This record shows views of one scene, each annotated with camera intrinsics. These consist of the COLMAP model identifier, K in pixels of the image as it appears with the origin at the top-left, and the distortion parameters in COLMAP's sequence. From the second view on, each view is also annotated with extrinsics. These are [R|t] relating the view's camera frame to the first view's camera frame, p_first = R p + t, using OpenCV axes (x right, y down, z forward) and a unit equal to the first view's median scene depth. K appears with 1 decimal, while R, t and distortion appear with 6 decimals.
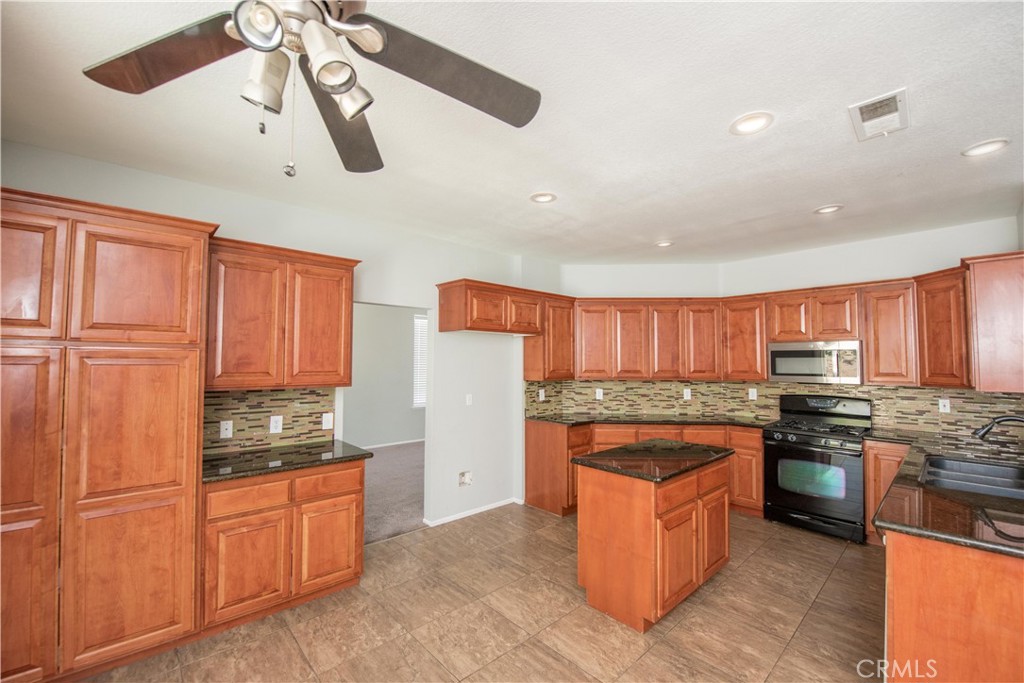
lens RADIAL K [[412.9, 0, 519.4], [0, 412.9, 347.8], [0, 0, 1]] dist [-0.013665, -0.003269]
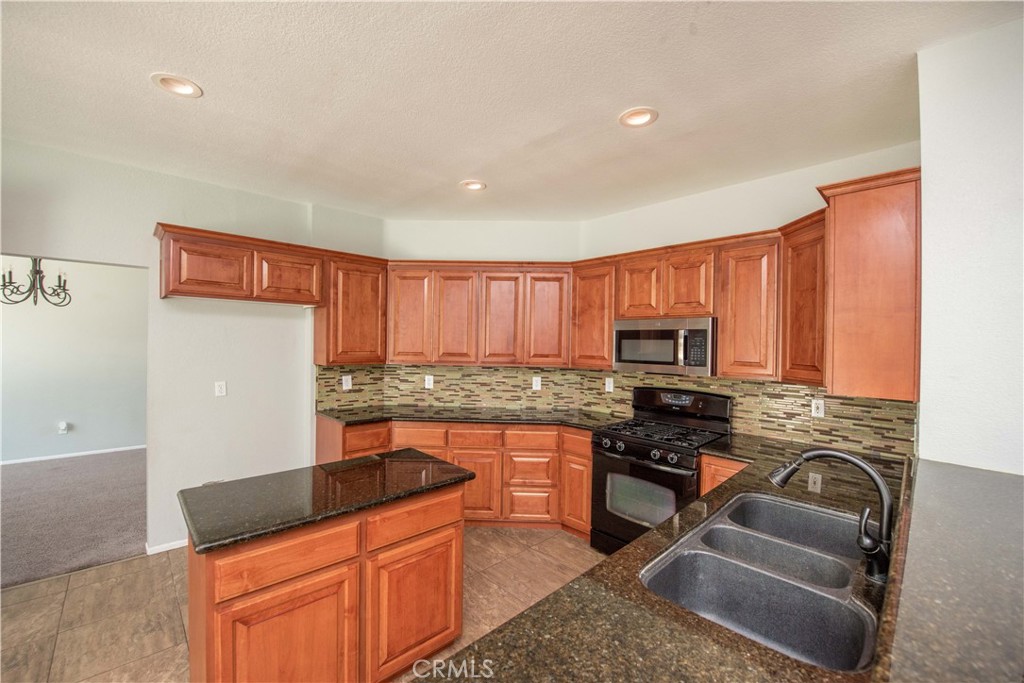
lens RADIAL K [[412.9, 0, 515.1], [0, 412.9, 344.7], [0, 0, 1]] dist [-0.013665, -0.003269]
pose [[0.999583, 0.013305, 0.025617, 0.426773], [-0.014359, 0.999039, 0.041405, 0.004762], [-0.025042, -0.041756, 0.998814, 0.244134]]
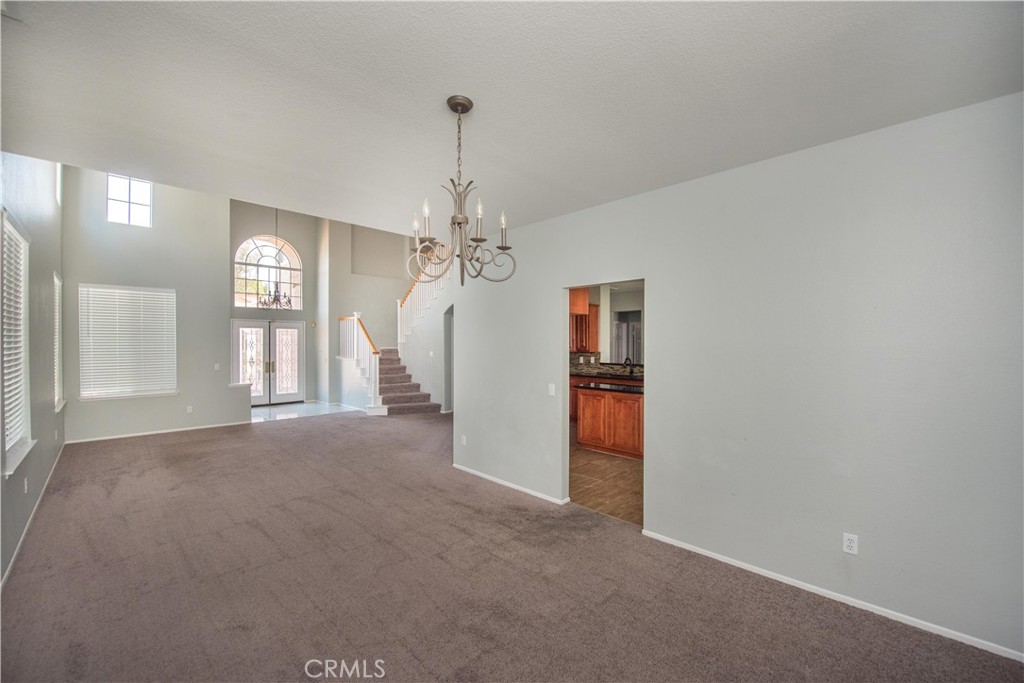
lens RADIAL K [[412.9, 0, 510.2], [0, 412.9, 344.7], [0, 0, 1]] dist [-0.013665, -0.003269]
pose [[-0.042428, -0.009028, 0.999059, -1.206522], [-0.036428, 0.999308, 0.007484, 0.039369], [-0.998435, -0.036076, -0.042727, 1.177013]]
